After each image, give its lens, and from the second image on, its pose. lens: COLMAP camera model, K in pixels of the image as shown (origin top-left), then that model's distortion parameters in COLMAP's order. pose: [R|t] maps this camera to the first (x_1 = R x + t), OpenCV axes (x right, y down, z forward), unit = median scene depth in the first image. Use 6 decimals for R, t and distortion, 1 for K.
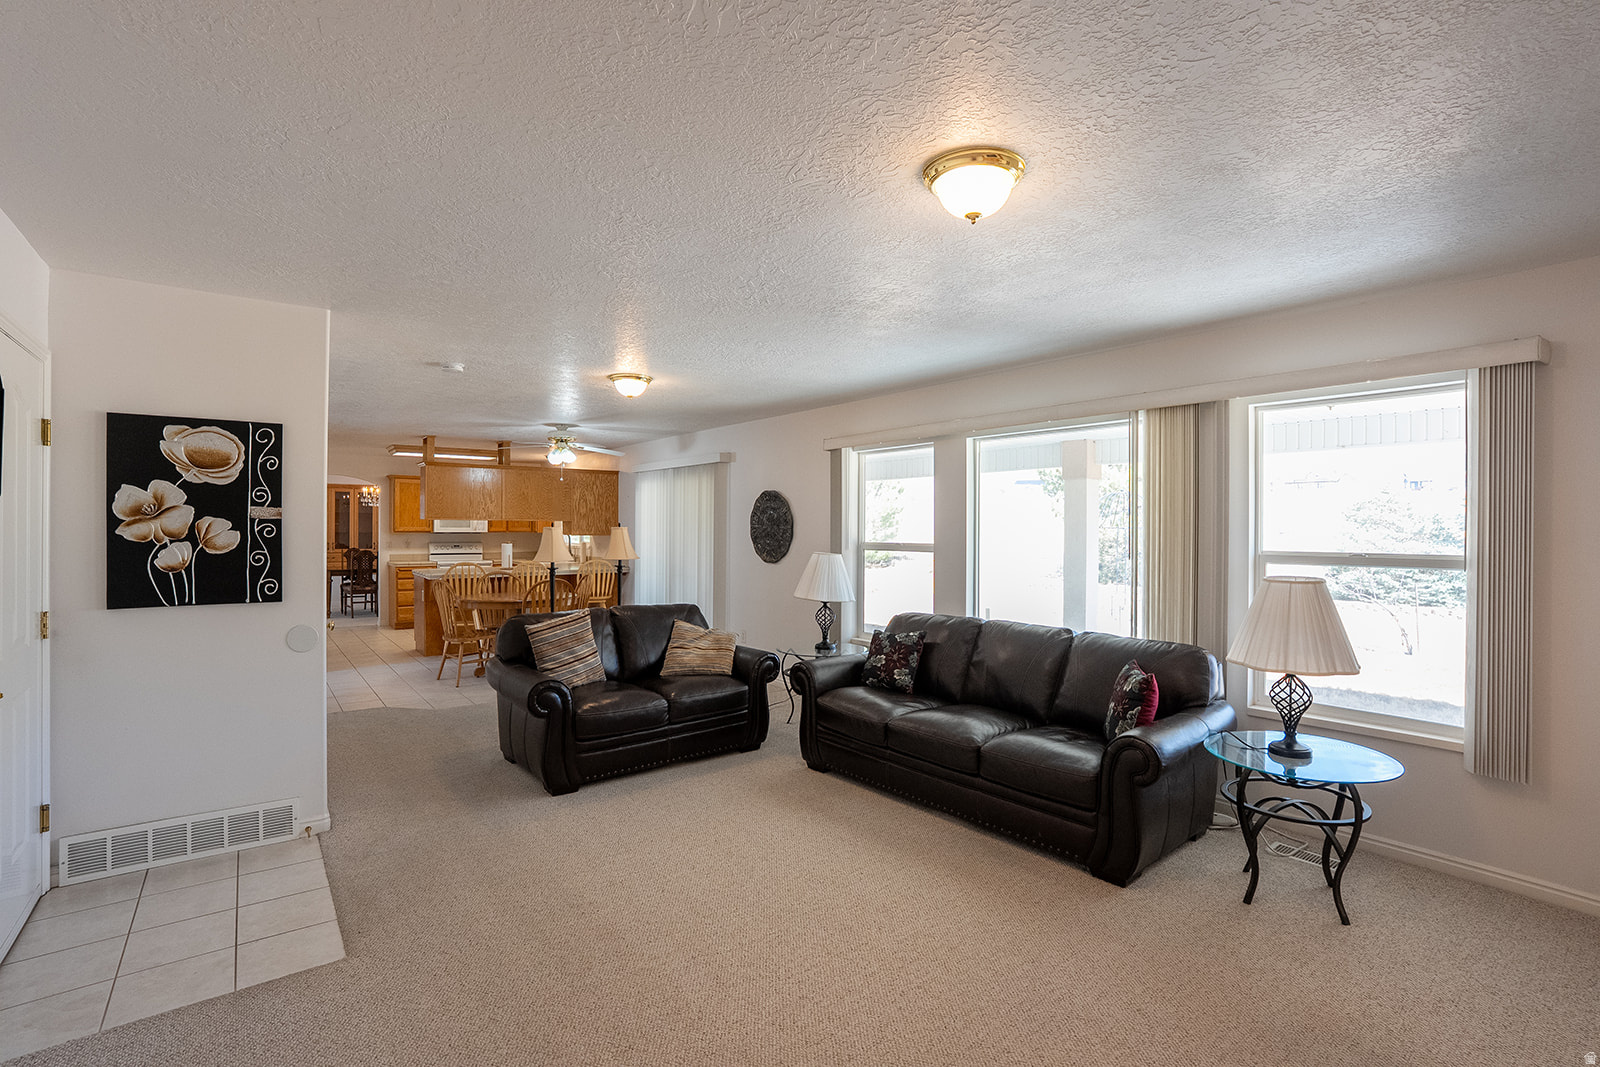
lens RADIAL K [[736.6, 0, 797.9], [0, 736.6, 533.2], [0, 0, 1]] dist [-0.035507, 0.007421]
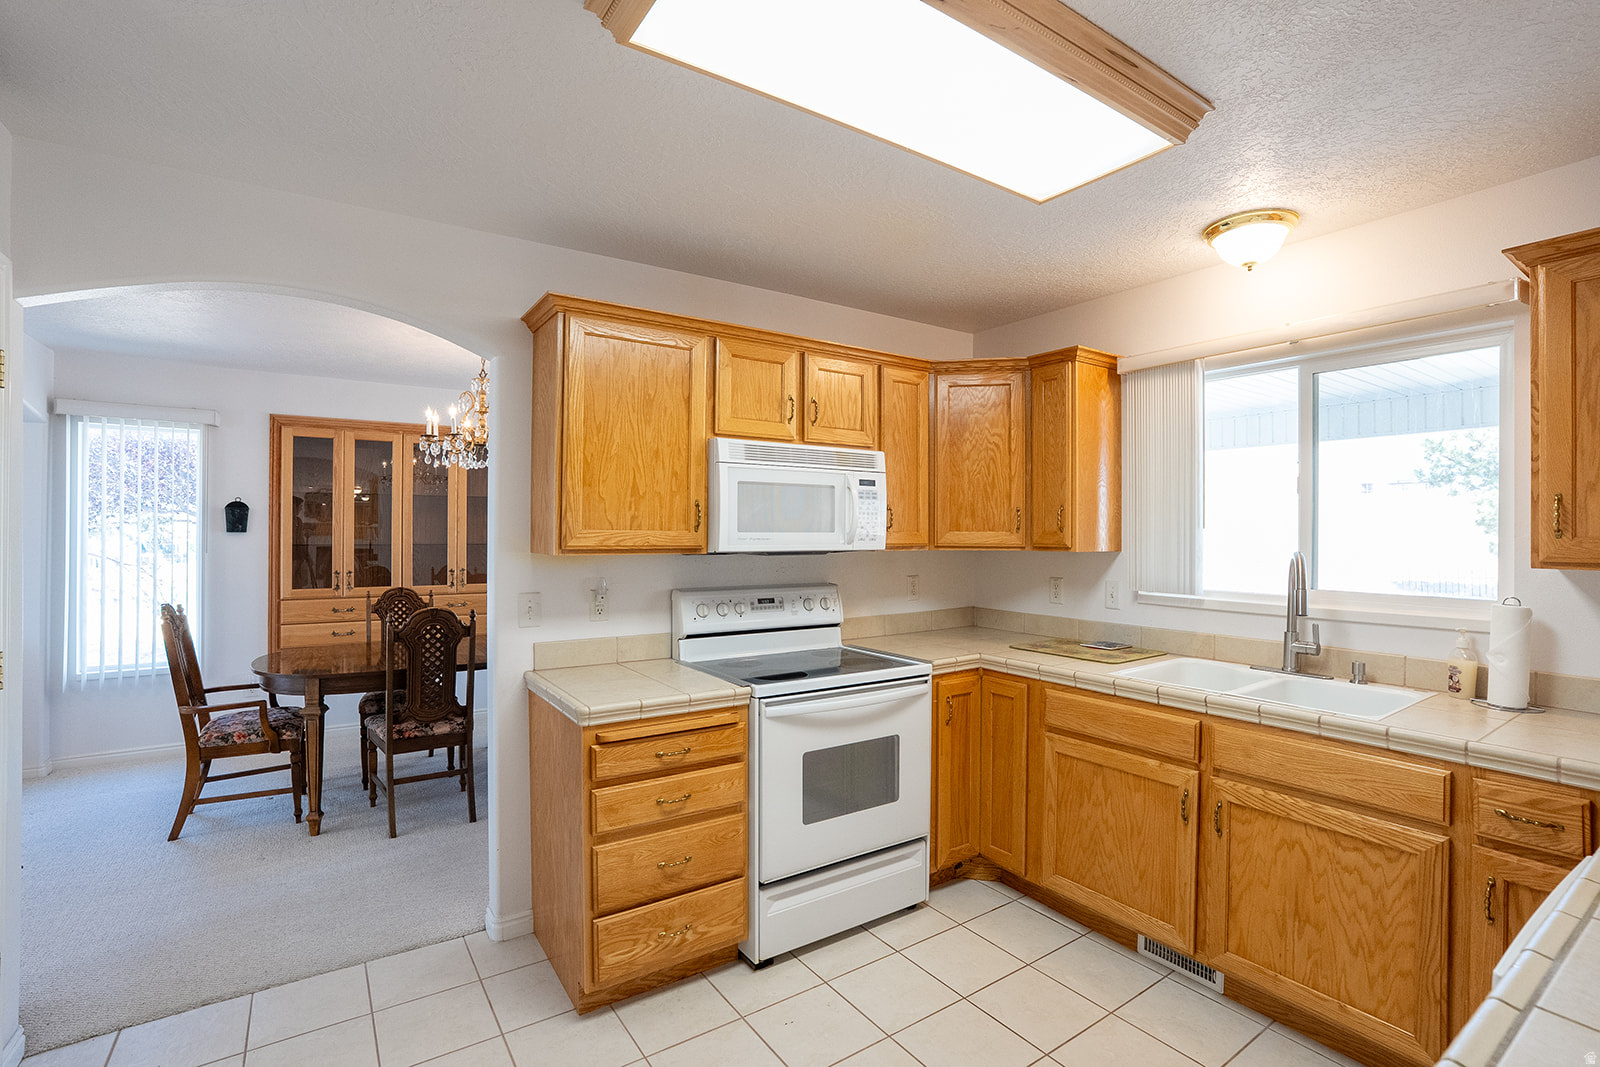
lens RADIAL K [[736.6, 0, 804.6], [0, 736.6, 528.6], [0, 0, 1]] dist [-0.035507, 0.007421]
pose [[0.998429, 0.001099, -0.056023, -0.438369], [-0.001962, 0.999880, -0.015344, -0.004786], [0.056000, 0.015430, 0.998312, 0.731231]]
